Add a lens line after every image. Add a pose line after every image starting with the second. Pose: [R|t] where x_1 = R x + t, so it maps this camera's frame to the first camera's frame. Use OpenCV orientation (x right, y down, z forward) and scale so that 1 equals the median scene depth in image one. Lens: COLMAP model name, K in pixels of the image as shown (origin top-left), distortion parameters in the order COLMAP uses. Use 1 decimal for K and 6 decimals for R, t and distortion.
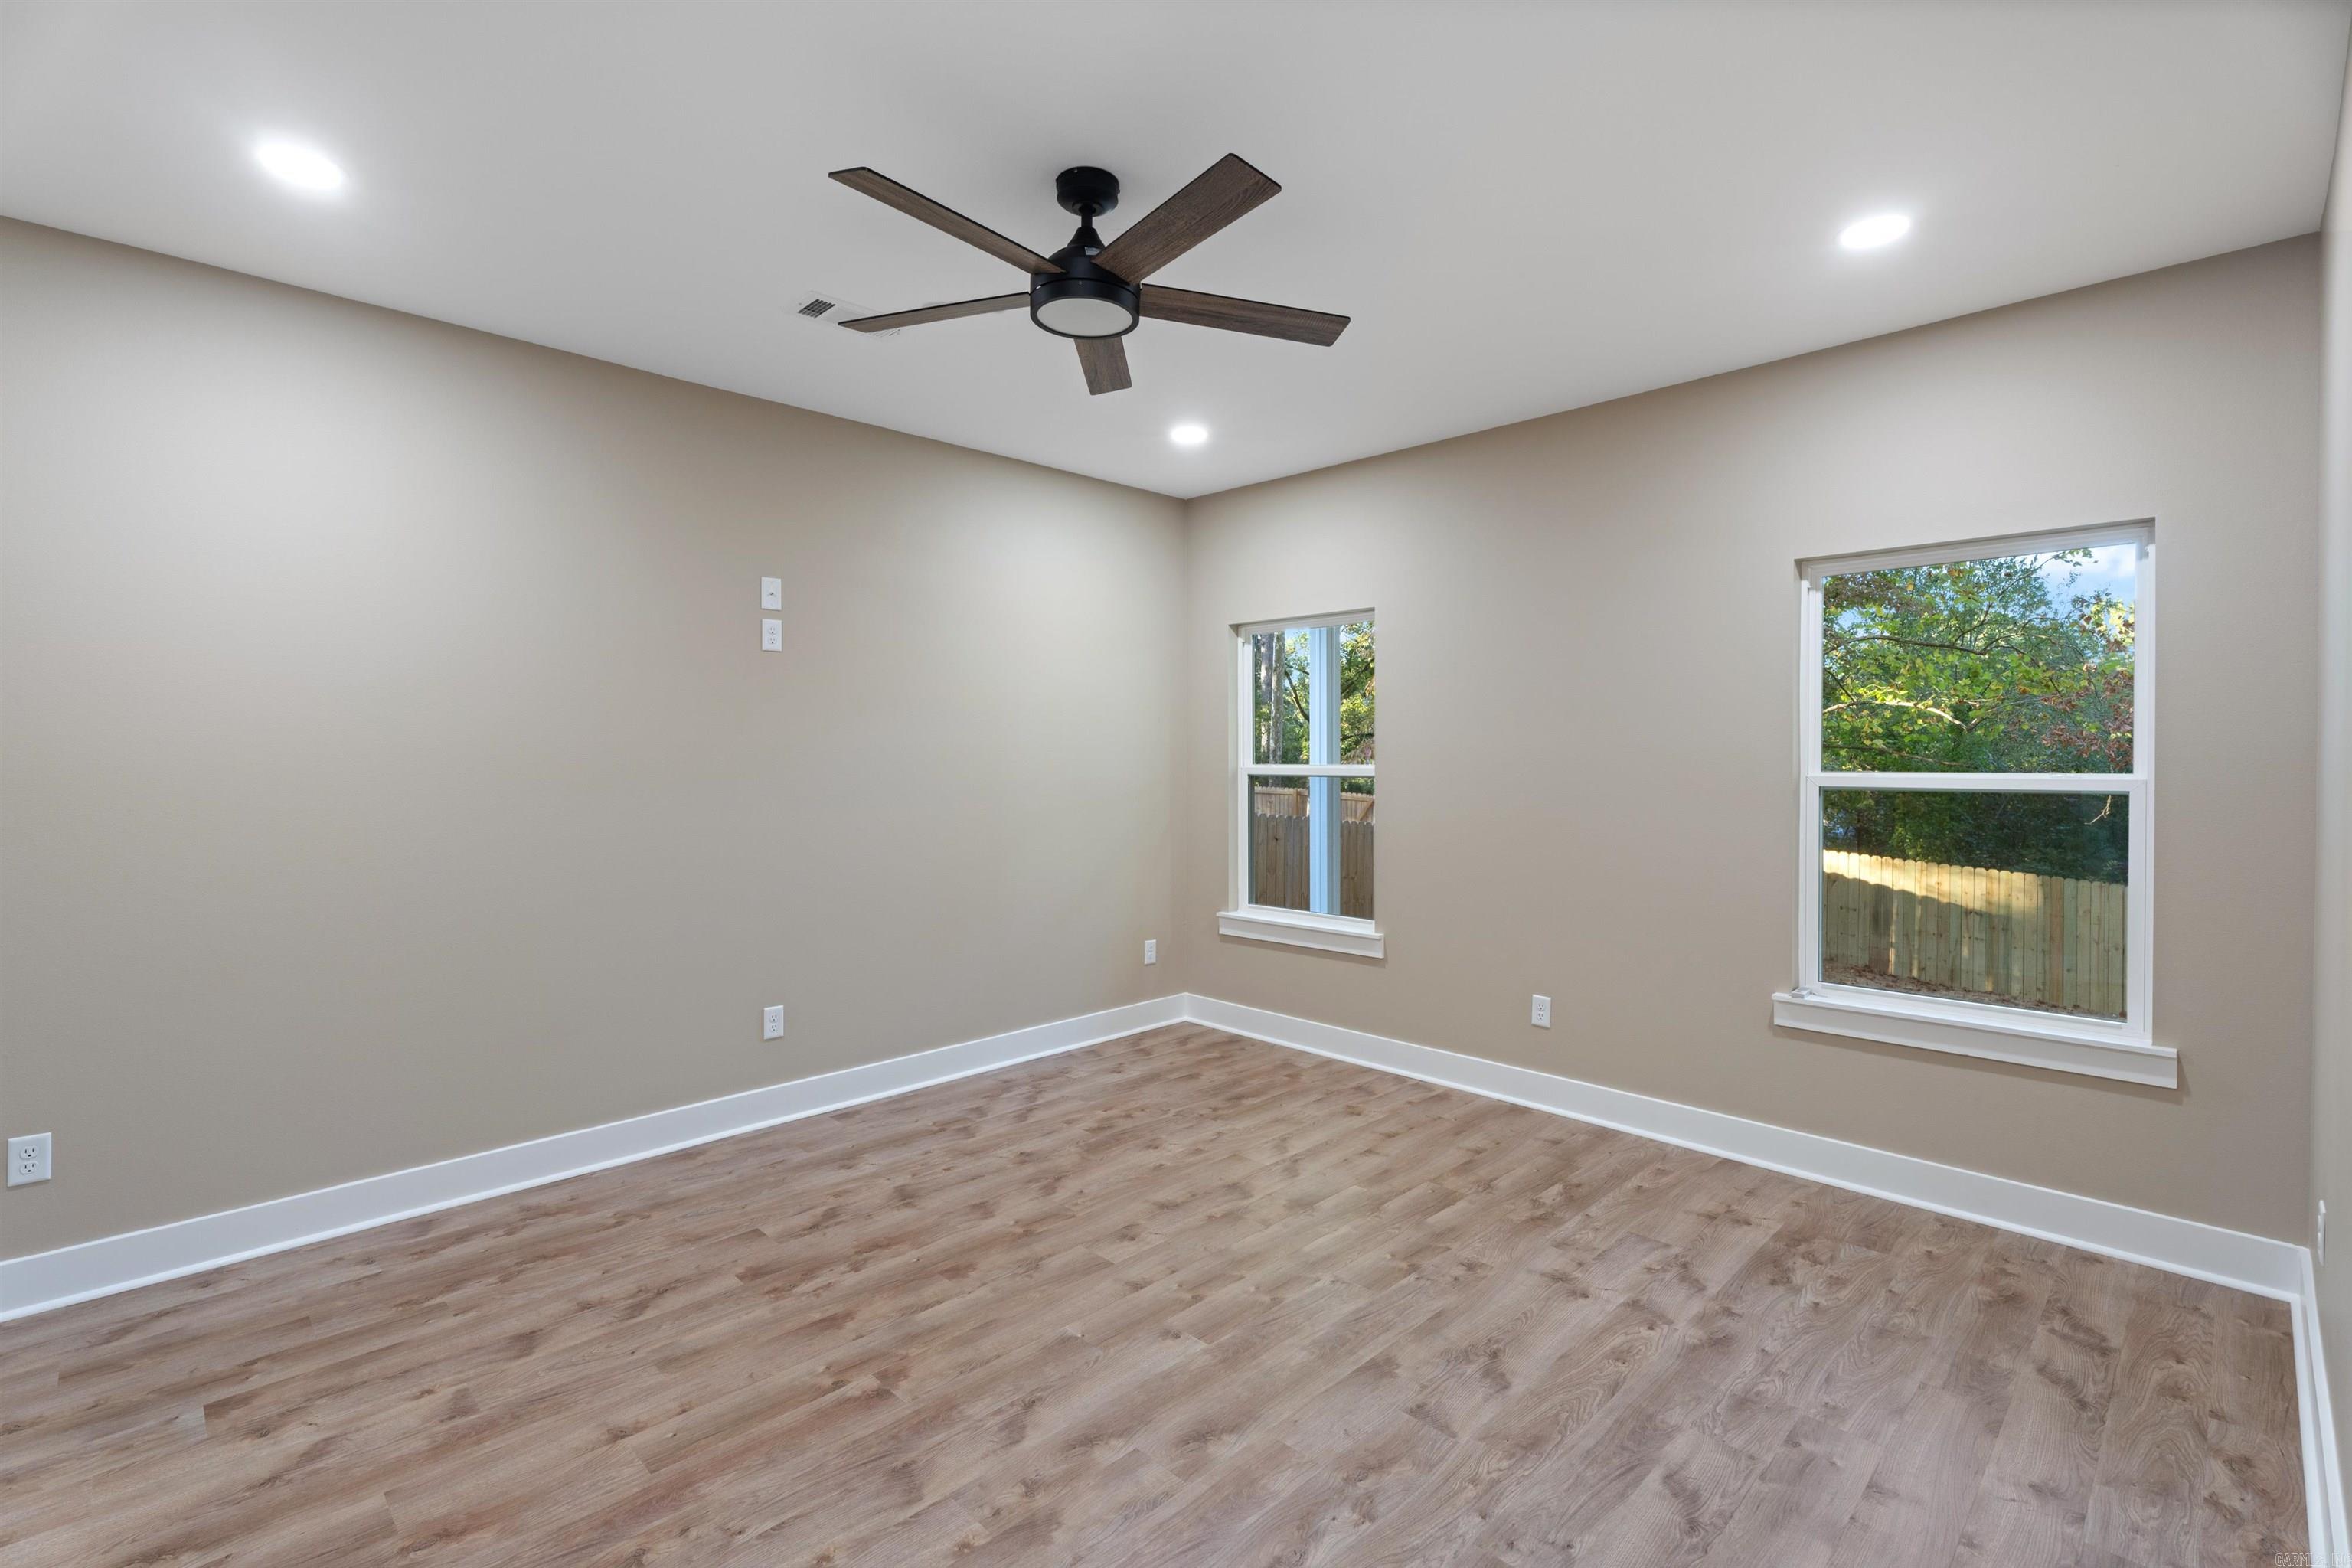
lens RADIAL K [[1057.1, 0, 1205.7], [0, 1057.1, 778.5], [0, 0, 1]] dist [0.010246, -0.003892]
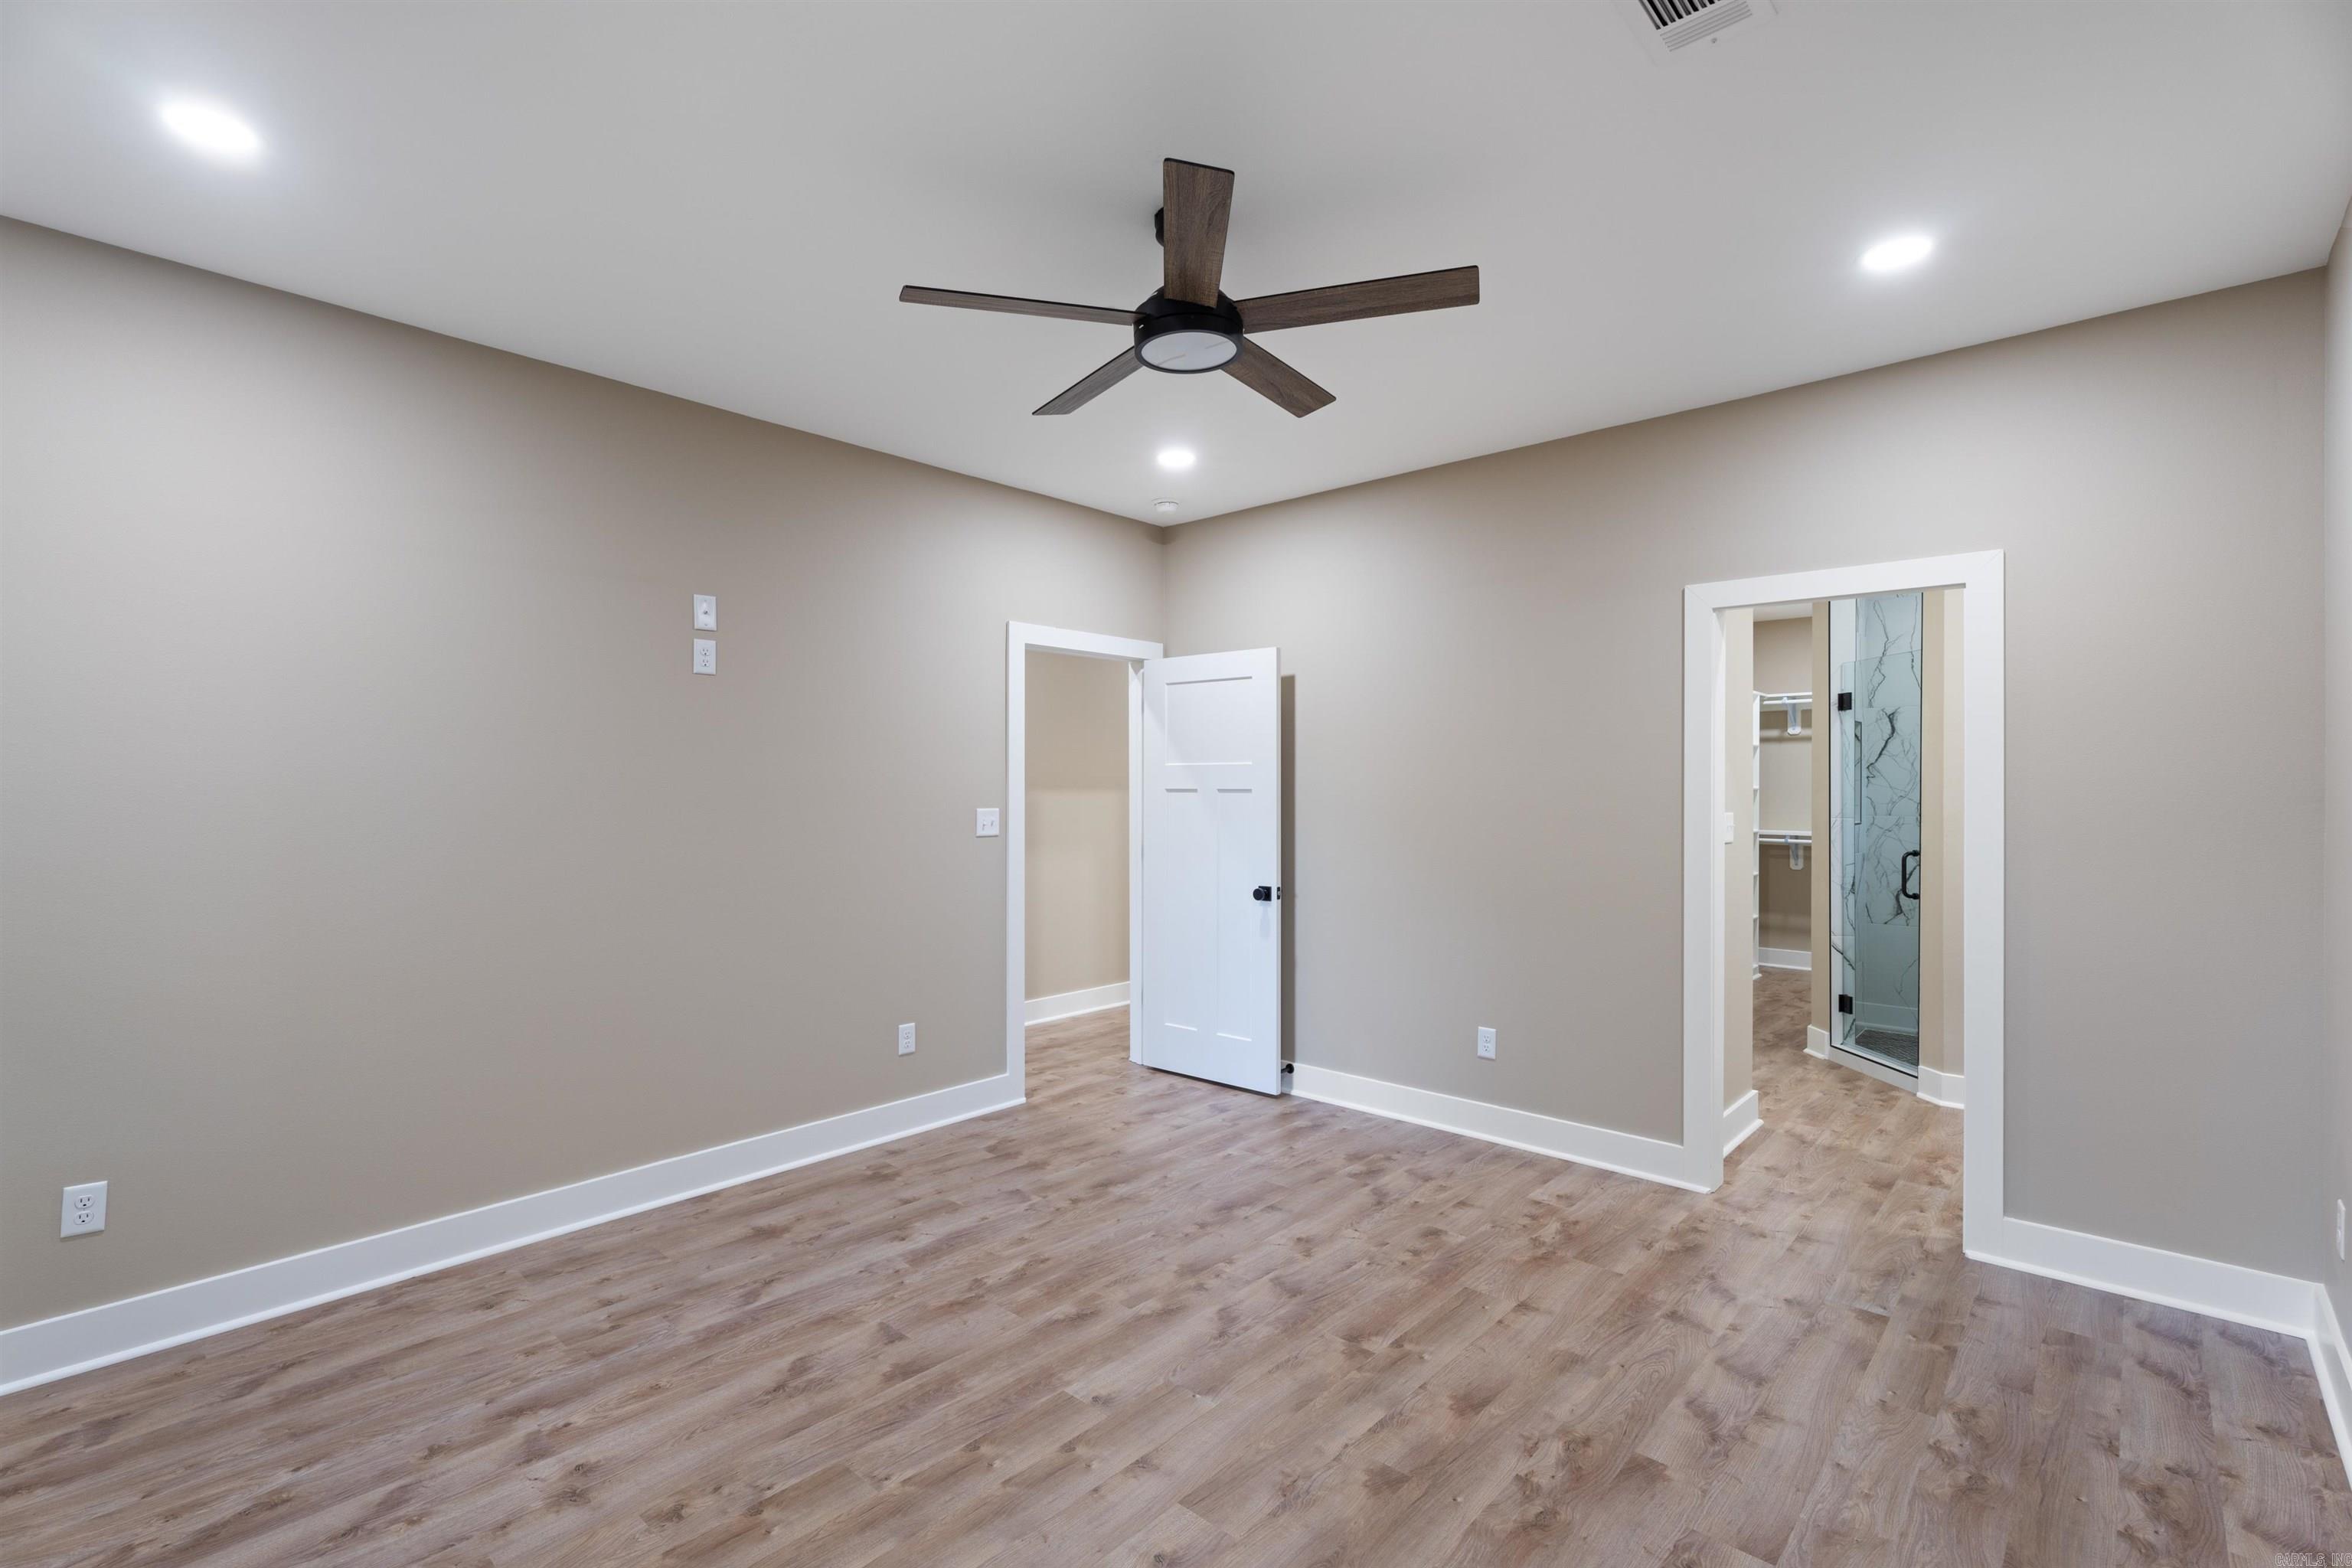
lens RADIAL K [[1057.1, 0, 1205.7], [0, 1057.1, 778.5], [0, 0, 1]] dist [0.010246, -0.003892]
pose [[-0.998773, -0.002136, -0.049472, -0.081120], [-0.002953, 0.999861, 0.016439, -0.050077], [0.049430, 0.016565, -0.998640, 2.030939]]
